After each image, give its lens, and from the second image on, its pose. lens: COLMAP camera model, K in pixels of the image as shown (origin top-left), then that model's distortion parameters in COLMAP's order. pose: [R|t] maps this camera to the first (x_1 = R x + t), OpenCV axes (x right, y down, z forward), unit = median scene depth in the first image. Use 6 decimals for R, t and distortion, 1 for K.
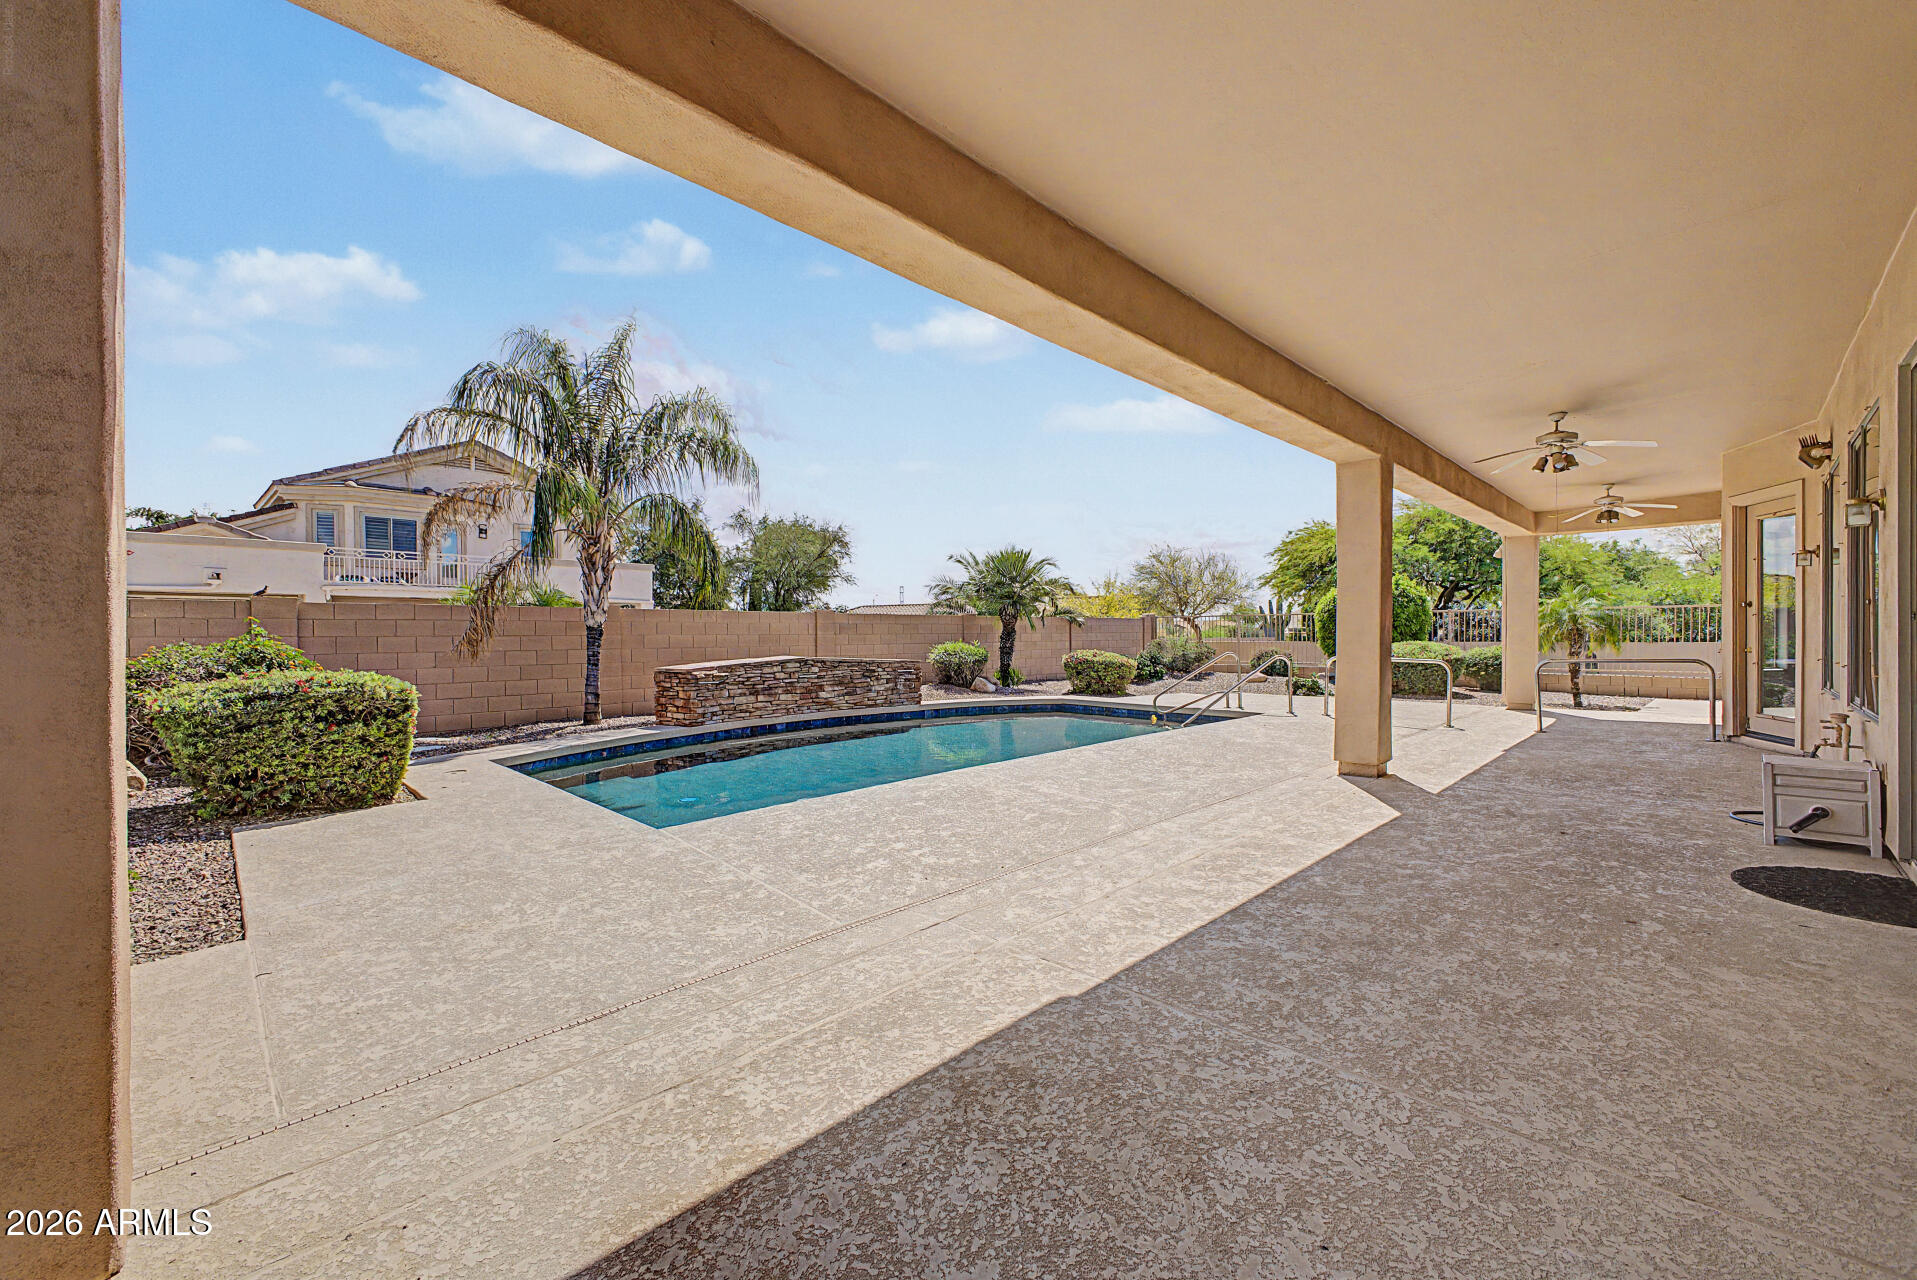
lens RADIAL K [[752.8, 0, 955.8], [0, 752.8, 632.8], [0, 0, 1]] dist [-0.000679, -0.000206]
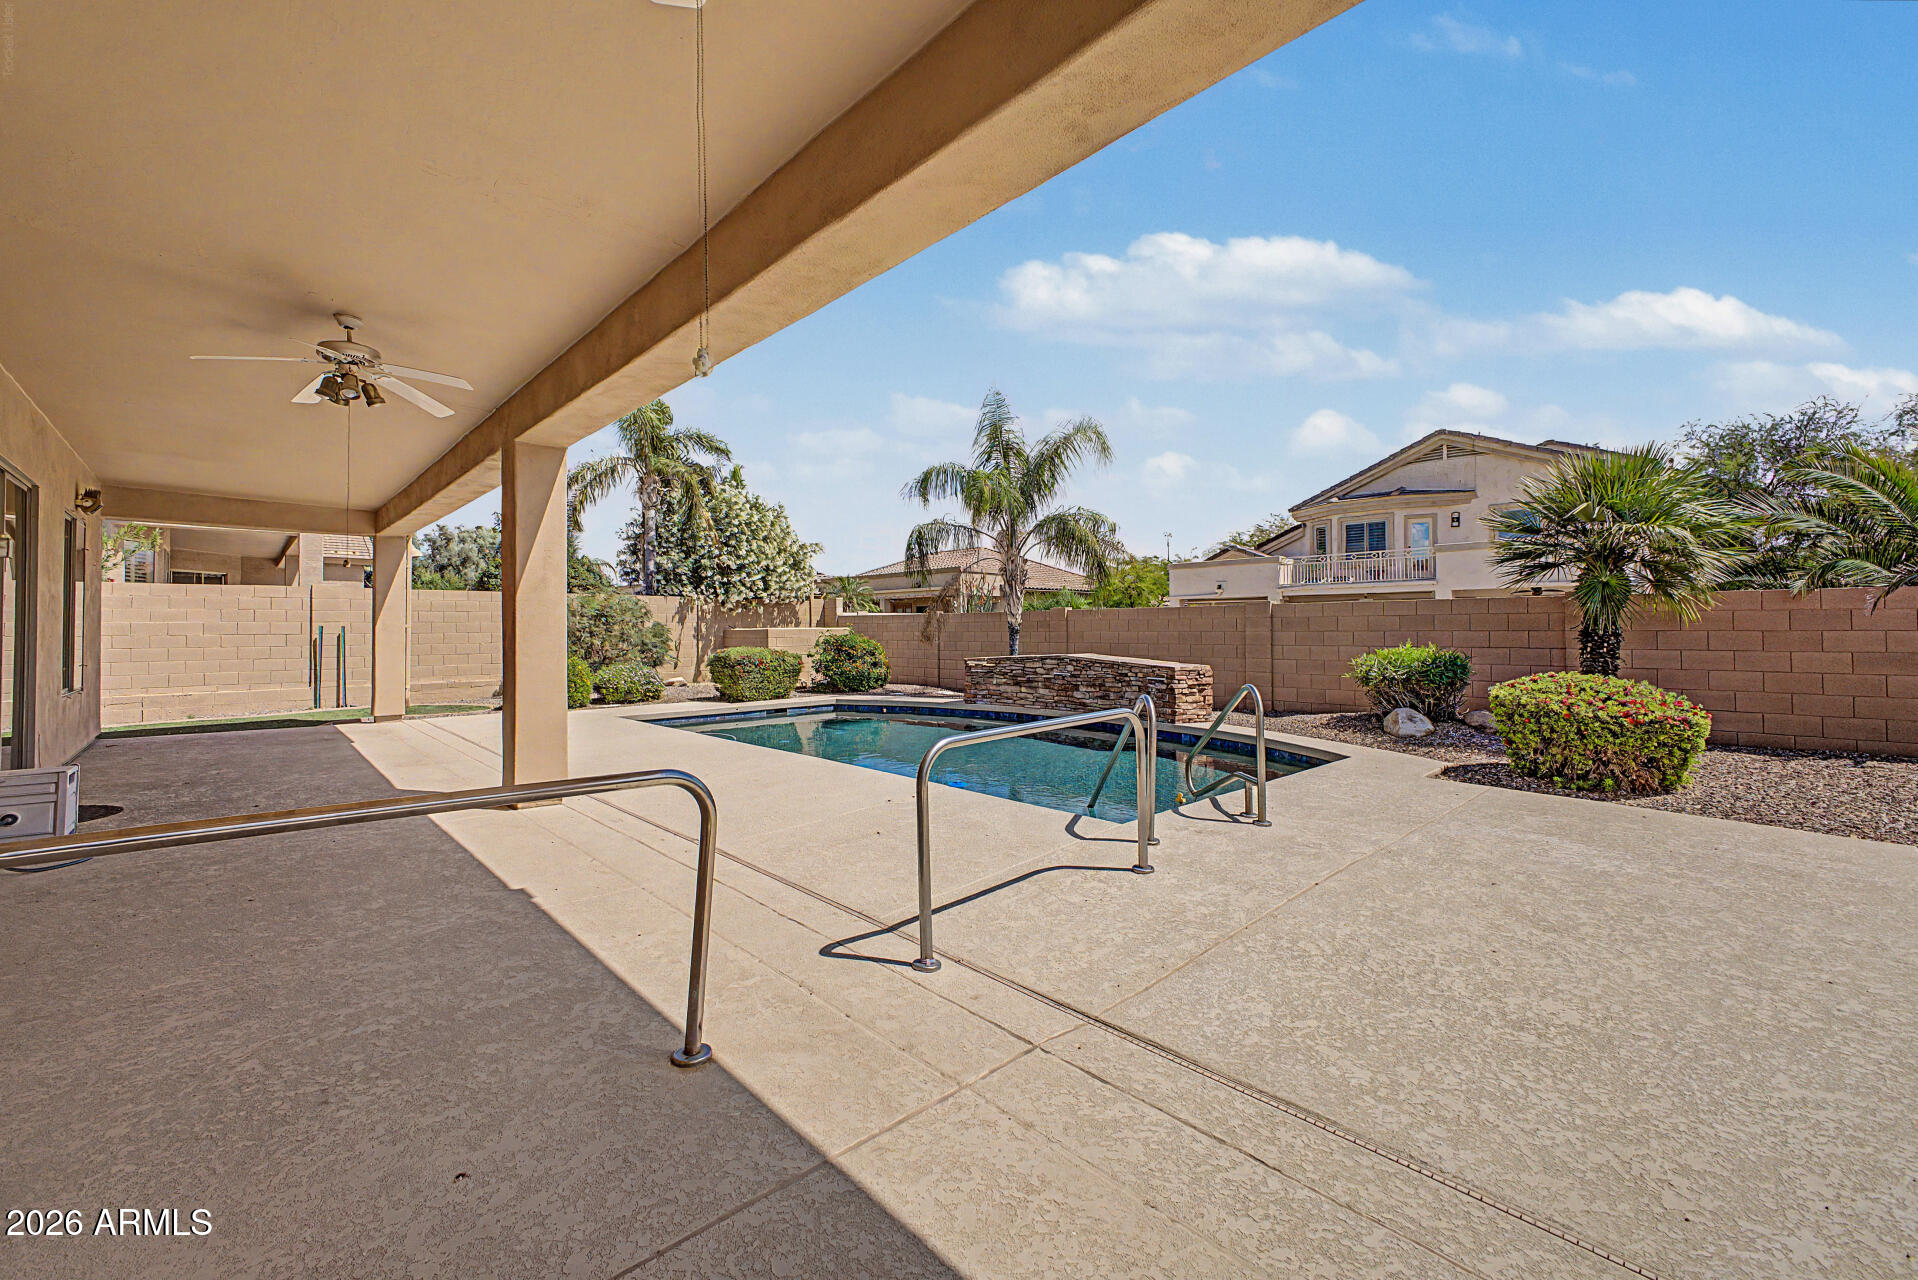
lens RADIAL K [[753.2, 0, 956.3], [0, 753.2, 632.8], [0, 0, 1]] dist [-0.000679, -0.000206]
pose [[-0.024260, 0.011690, -0.999637, 0.762560], [0.004132, 0.999924, 0.011593, -0.009084], [0.999697, -0.003849, -0.024307, 0.825507]]
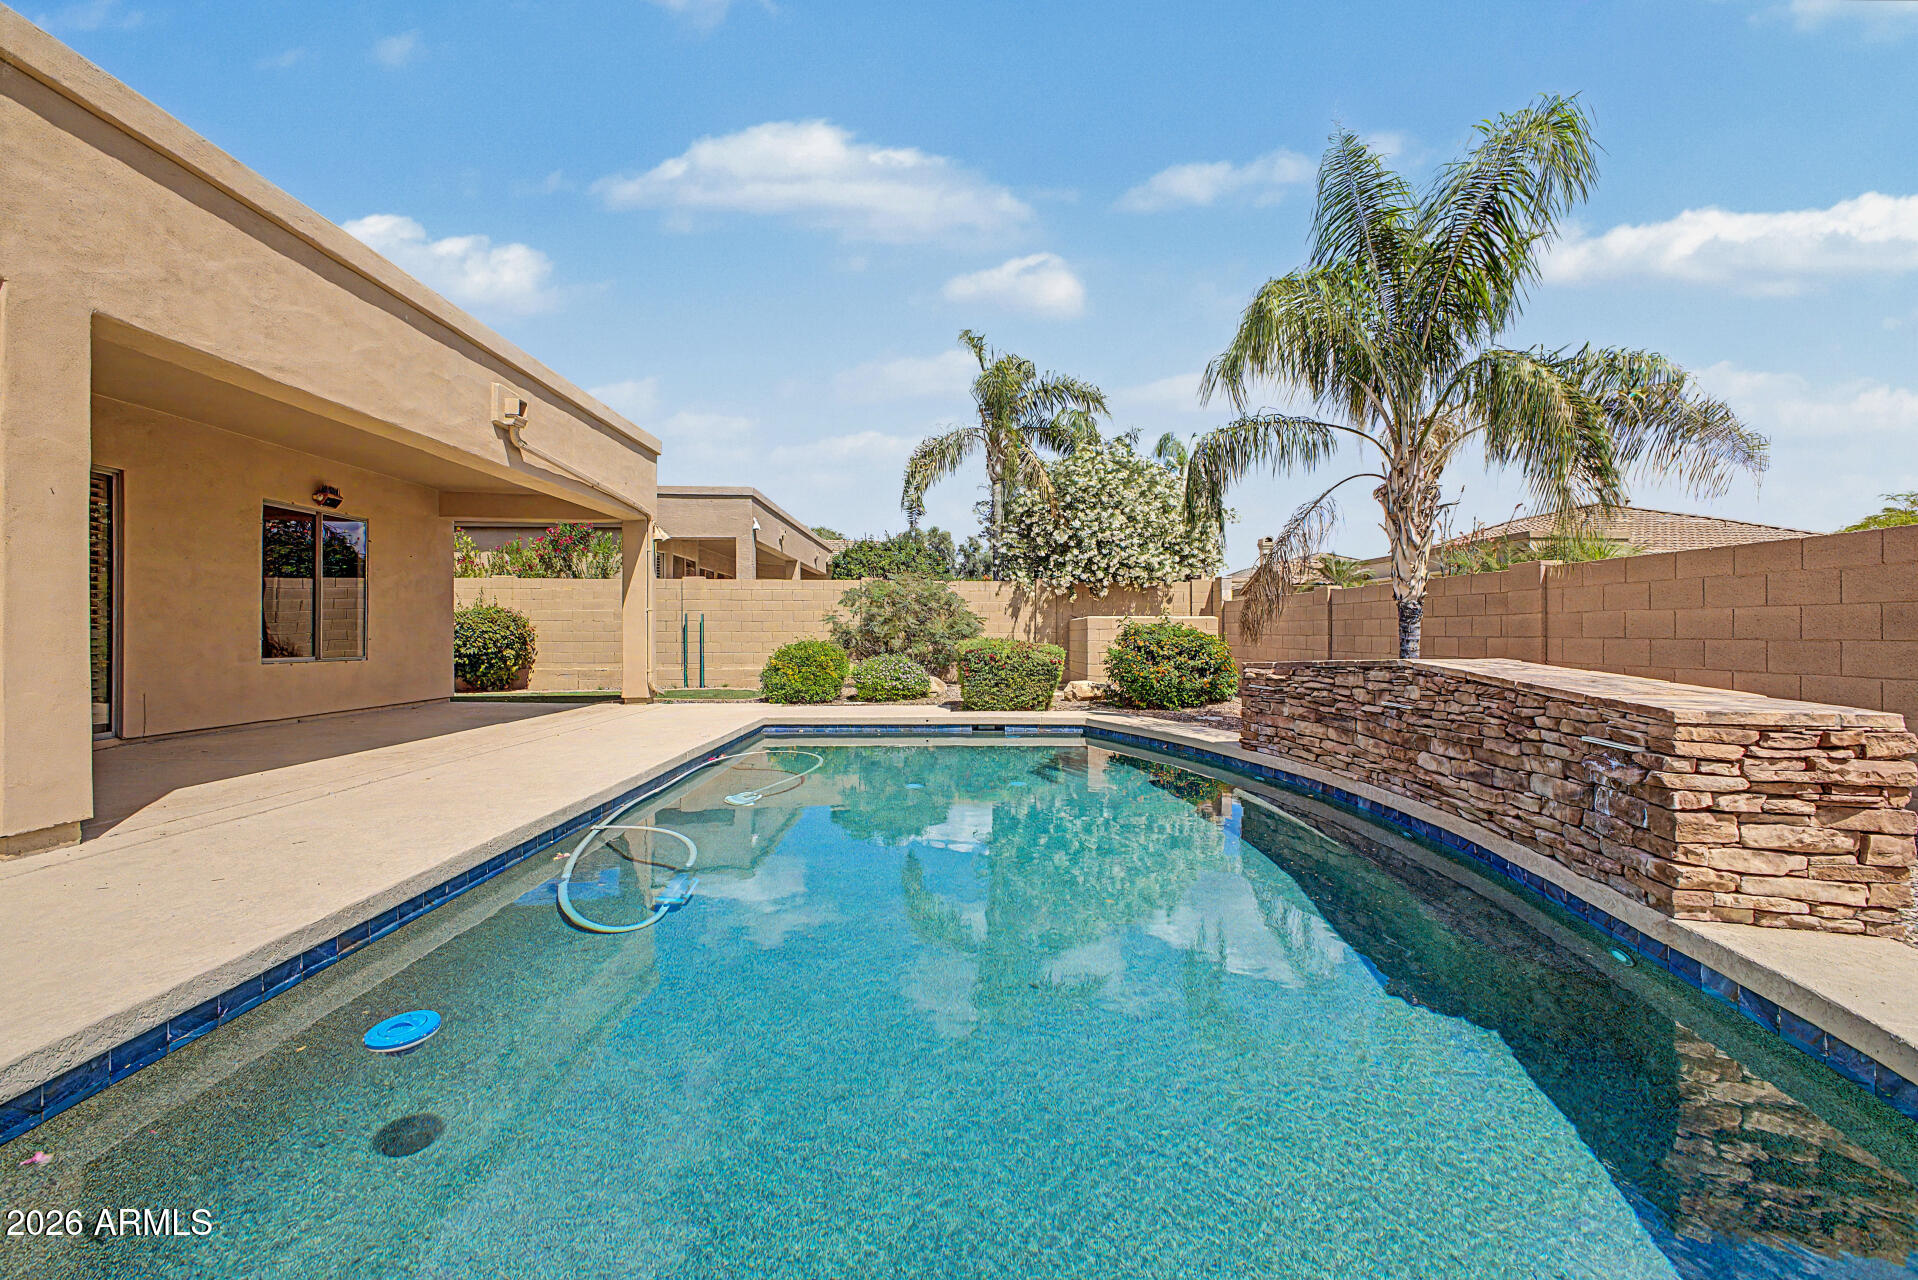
lens RADIAL K [[753.2, 0, 956.3], [0, 753.2, 632.8], [0, 0, 1]] dist [-0.000679, -0.000206]
pose [[-0.701835, 0.004933, -0.712323, 0.254103], [0.000588, 0.999980, 0.006345, 0.013701], [0.712340, 0.004035, -0.701823, 1.046027]]
